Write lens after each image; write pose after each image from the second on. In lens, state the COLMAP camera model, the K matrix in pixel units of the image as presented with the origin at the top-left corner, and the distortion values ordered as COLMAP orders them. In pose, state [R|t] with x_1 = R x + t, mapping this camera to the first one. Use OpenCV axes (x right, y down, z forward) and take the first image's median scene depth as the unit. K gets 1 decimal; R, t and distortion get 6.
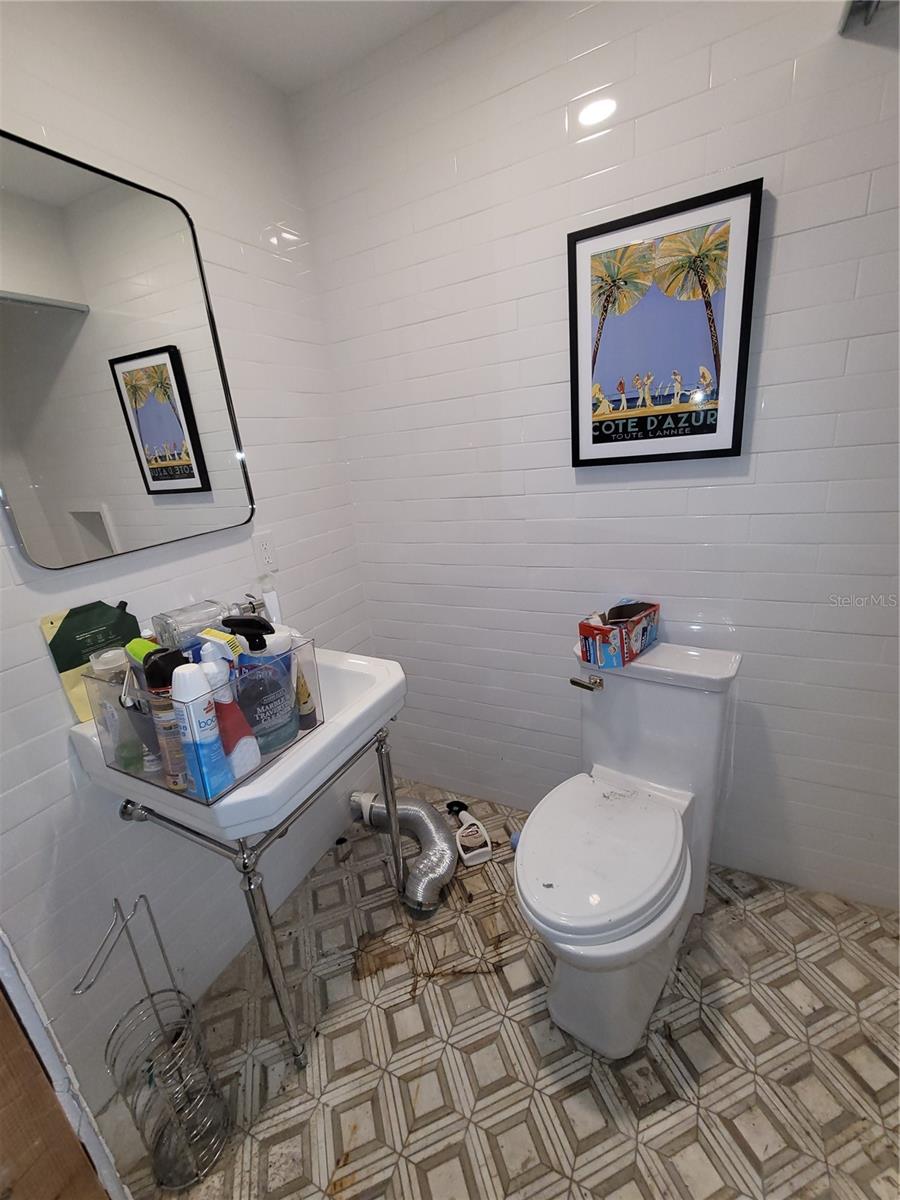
lens RADIAL K [[486.7, 0, 449.2], [0, 486.7, 601.7], [0, 0, 1]] dist [0.001860, -0.000325]
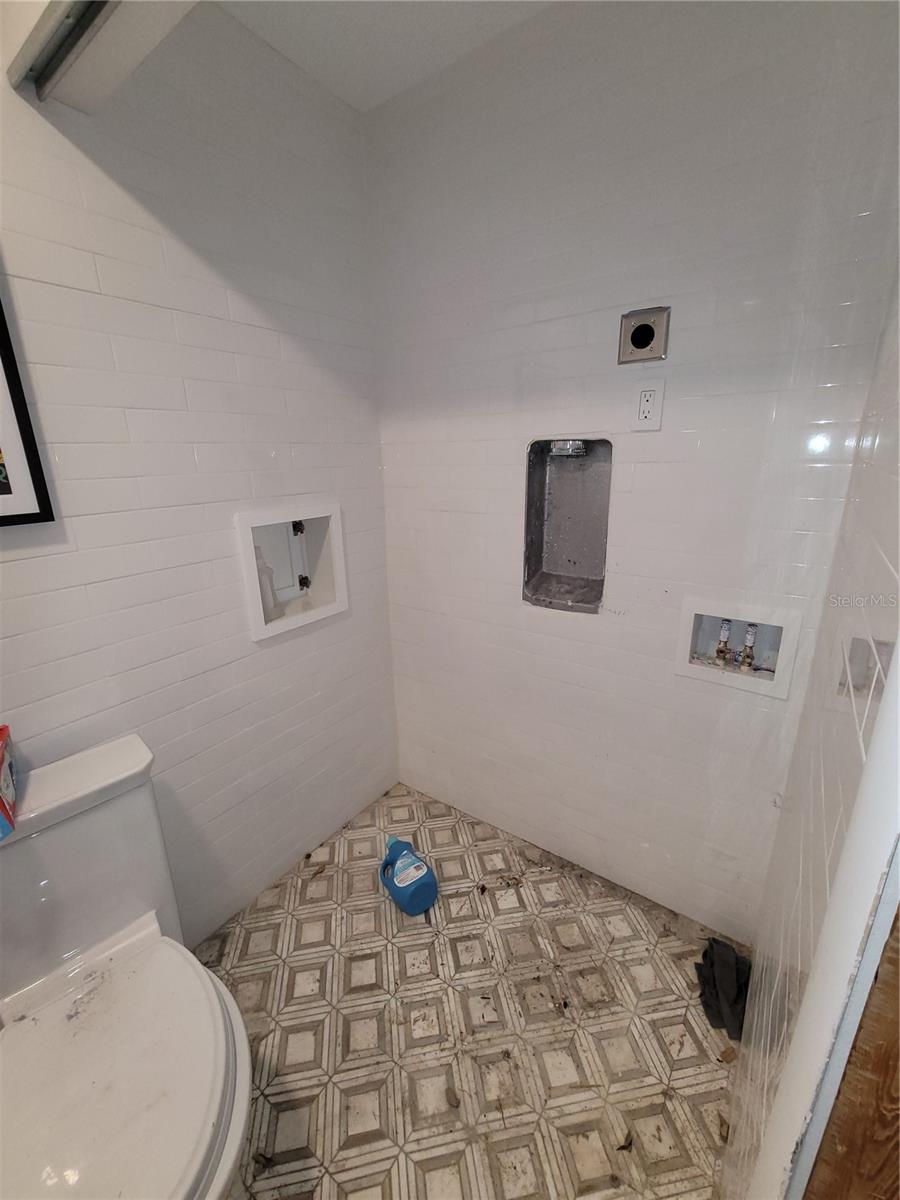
lens RADIAL K [[486.7, 0, 446.0], [0, 486.7, 599.5], [0, 0, 1]] dist [0.001860, -0.000325]
pose [[0.152905, -0.193431, 0.969126, -0.144661], [0.300741, 0.943253, 0.140817, -0.085336], [-0.941368, 0.269925, 0.202401, 0.227072]]
